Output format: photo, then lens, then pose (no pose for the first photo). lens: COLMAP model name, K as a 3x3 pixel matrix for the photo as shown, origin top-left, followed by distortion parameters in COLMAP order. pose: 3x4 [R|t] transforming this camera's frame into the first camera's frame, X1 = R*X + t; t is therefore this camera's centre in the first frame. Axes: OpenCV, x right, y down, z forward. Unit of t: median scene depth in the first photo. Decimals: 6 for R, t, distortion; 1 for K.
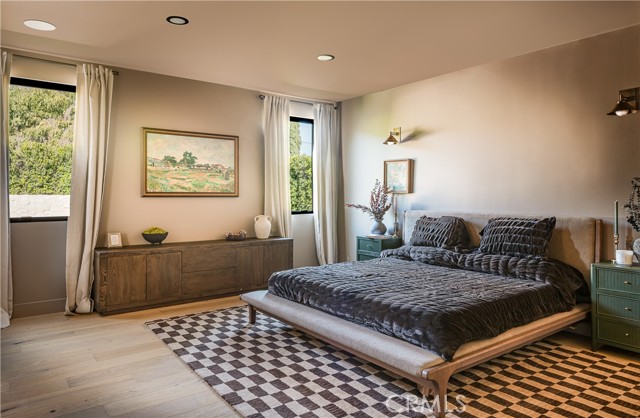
lens RADIAL K [[420.6, 0, 320.0], [0, 420.6, 185.3], [0, 0, 1]] dist [0.046156, -0.000725]
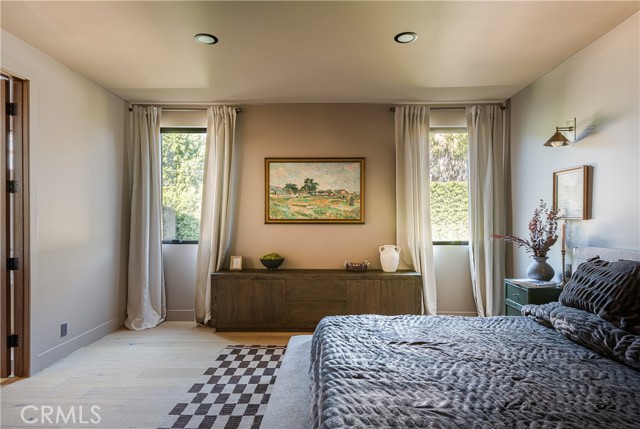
lens RADIAL K [[392.4, 0, 320.0], [0, 392.4, 214.5], [0, 0, 1]] dist [0.043203, -0.000928]
pose [[0.793121, -0.010911, -0.608967, 0.266398], [0.014984, 0.999886, 0.001600, 0.004501], [0.608880, -0.010394, 0.793194, 0.286251]]
